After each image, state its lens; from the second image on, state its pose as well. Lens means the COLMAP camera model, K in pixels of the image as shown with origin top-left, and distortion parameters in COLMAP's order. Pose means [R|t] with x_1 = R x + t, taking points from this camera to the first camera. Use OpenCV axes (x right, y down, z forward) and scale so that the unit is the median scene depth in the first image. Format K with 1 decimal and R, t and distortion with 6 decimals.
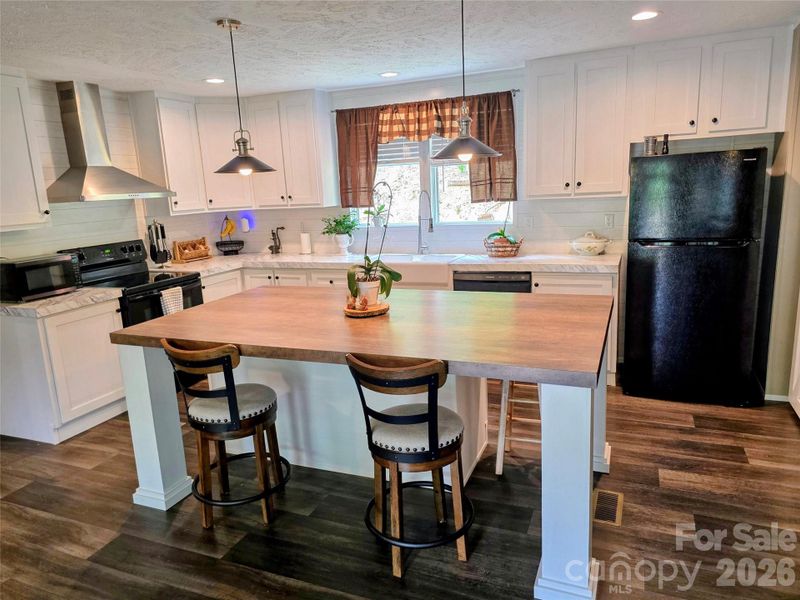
lens RADIAL K [[546.5, 0, 403.6], [0, 546.5, 298.4], [0, 0, 1]] dist [0.040455, -0.033758]
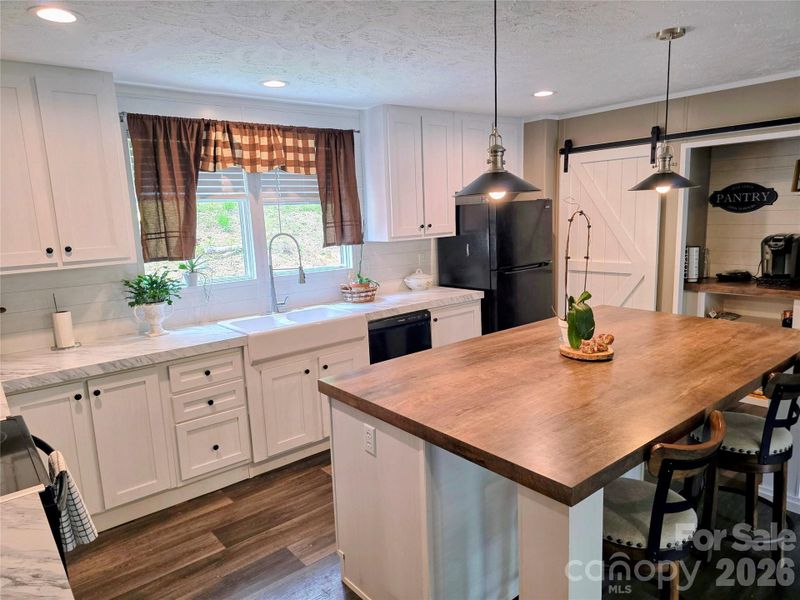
lens RADIAL K [[546.5, 0, 402.8], [0, 546.5, 300.9], [0, 0, 1]] dist [0.040455, -0.033758]
pose [[0.461067, -0.113699, 0.880051, -0.589939], [0.203918, 0.978791, 0.019622, -0.079619], [-0.863618, 0.170411, 0.474473, 0.476375]]
